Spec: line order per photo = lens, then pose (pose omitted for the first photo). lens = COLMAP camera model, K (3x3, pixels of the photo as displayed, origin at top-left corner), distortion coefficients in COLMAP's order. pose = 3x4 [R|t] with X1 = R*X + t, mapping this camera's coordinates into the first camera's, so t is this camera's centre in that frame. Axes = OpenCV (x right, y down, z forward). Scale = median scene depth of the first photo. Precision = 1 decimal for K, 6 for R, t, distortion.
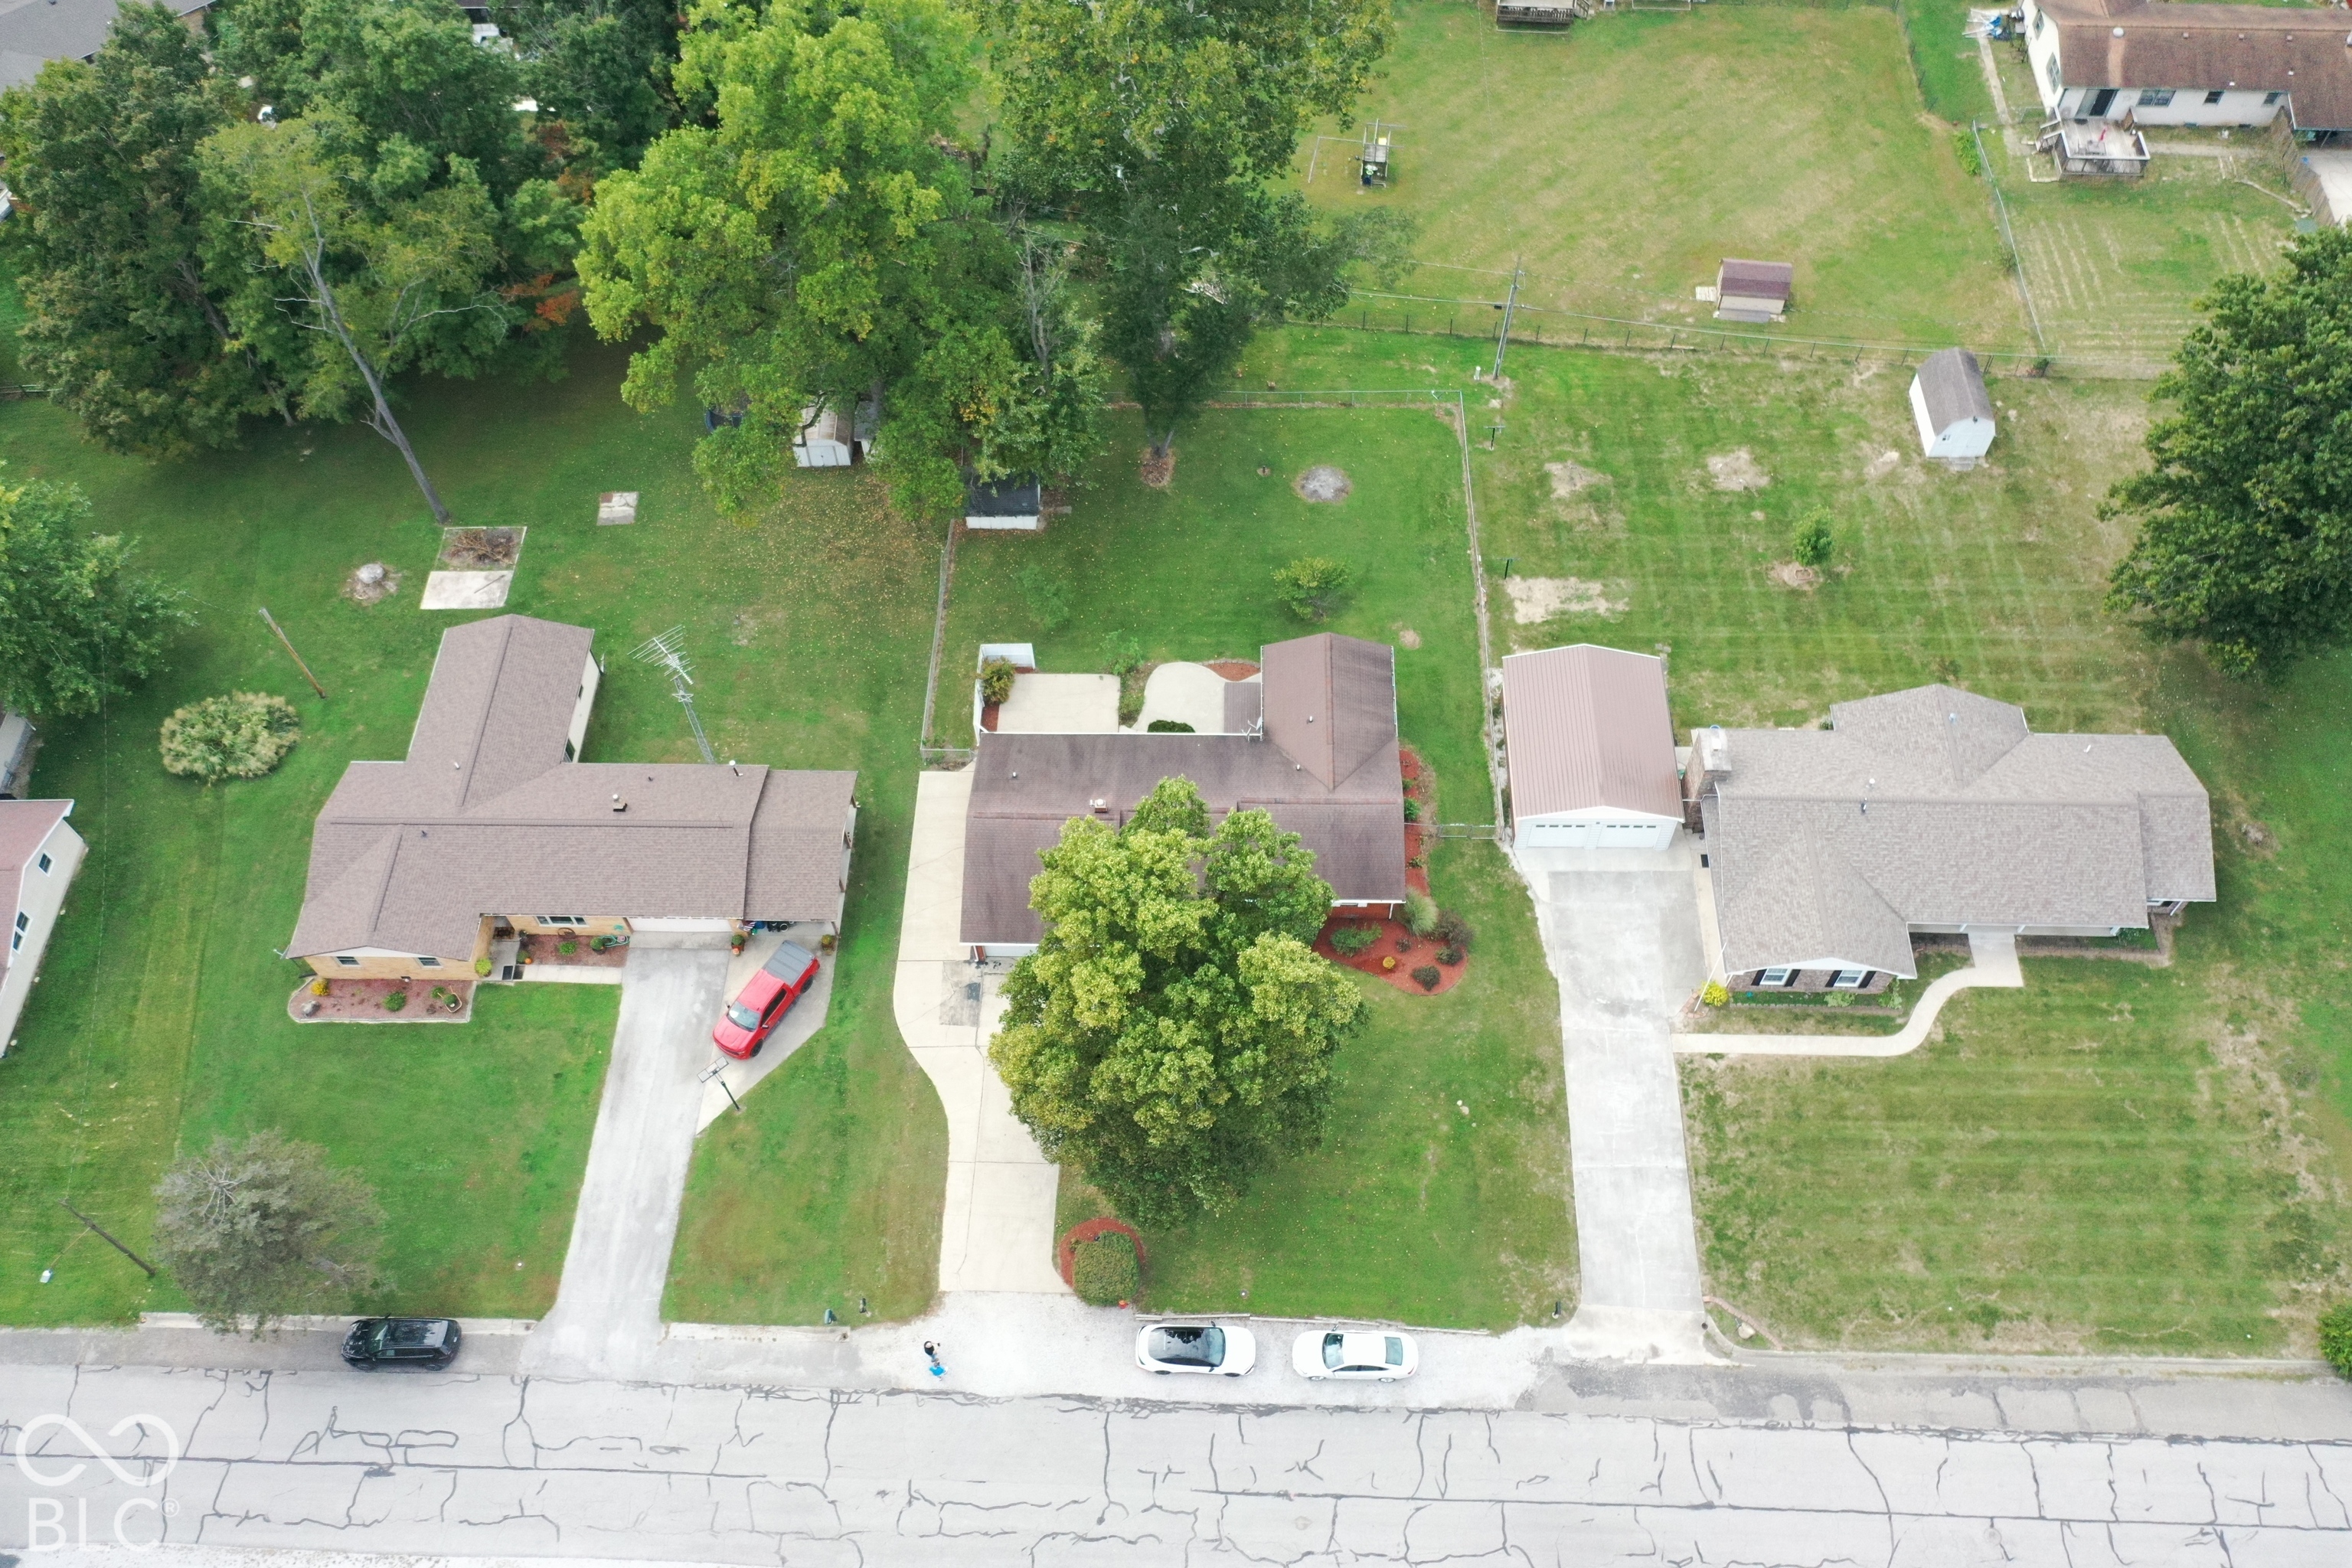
lens RADIAL K [[1849.3, 0, 1166.8], [0, 1849.3, 783.9], [0, 0, 1]] dist [-0.003848, 0.009209]
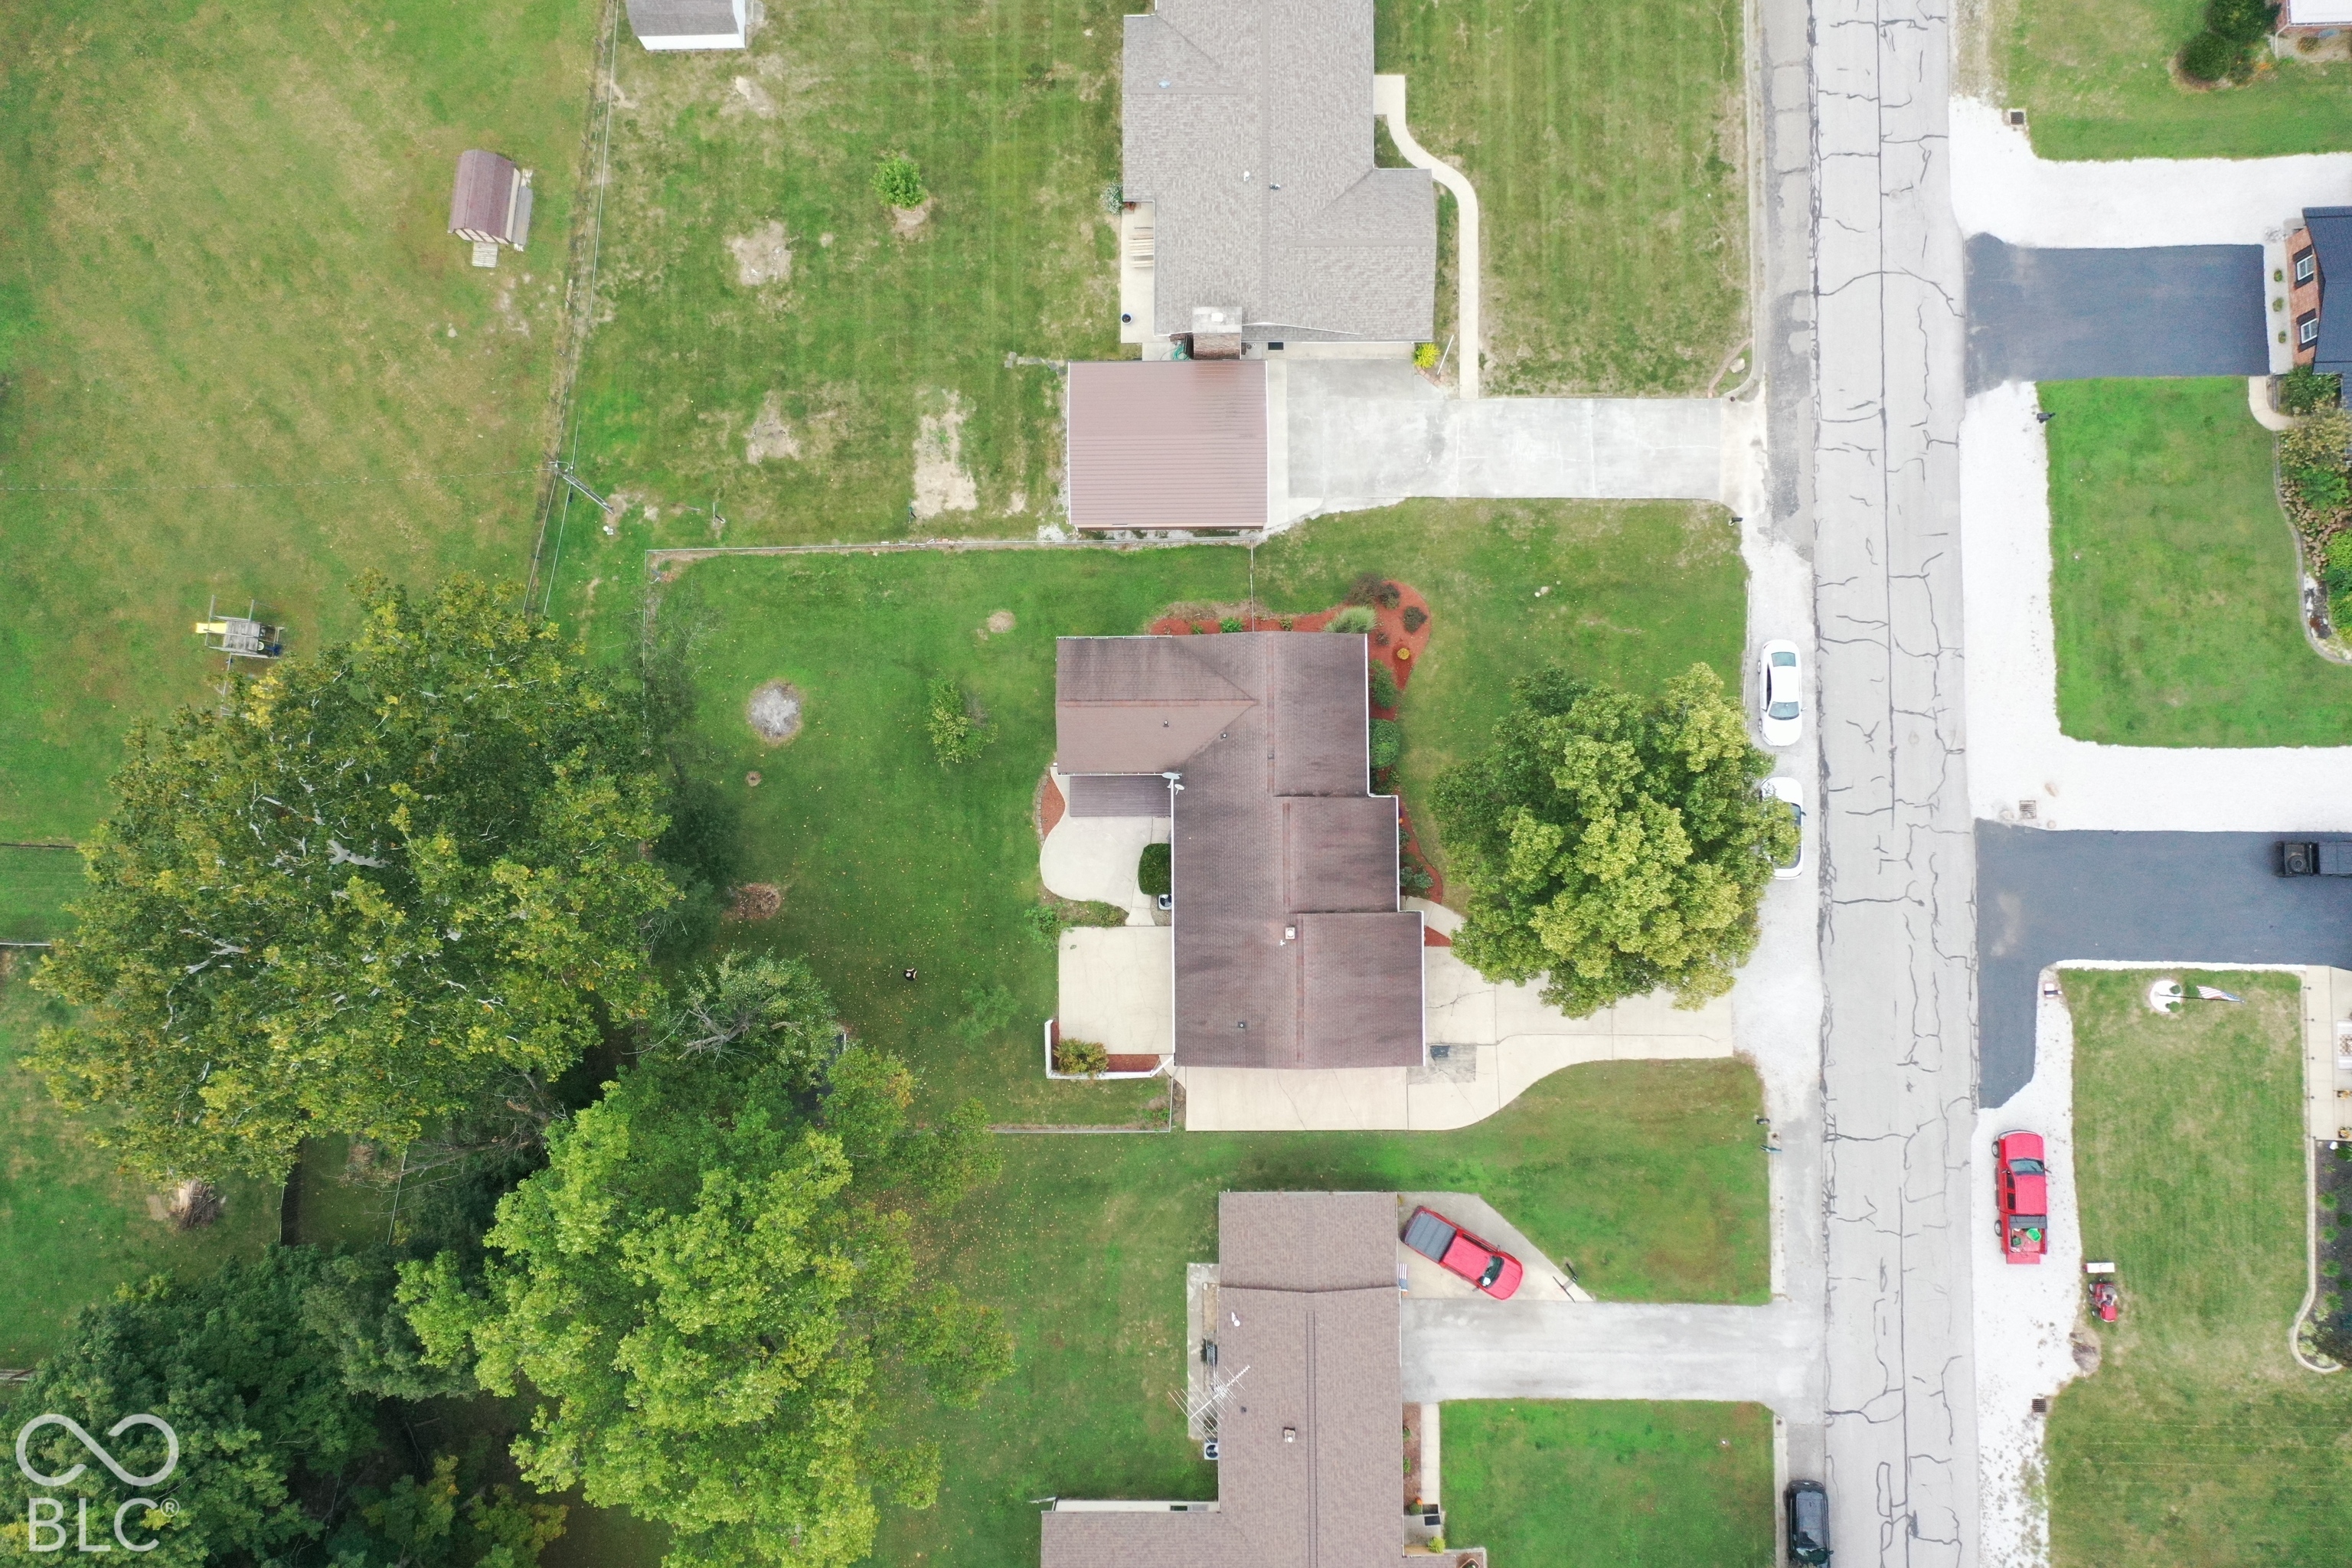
lens RADIAL K [[1849.3, 0, 1173.9], [0, 1849.3, 774.0], [0, 0, 1]] dist [-0.003848, 0.009209]
pose [[-0.033485, -0.995897, 0.084072, -0.032338], [0.850207, 0.015835, 0.526211, -0.579042], [-0.525383, 0.089099, 0.846188, 0.192346]]
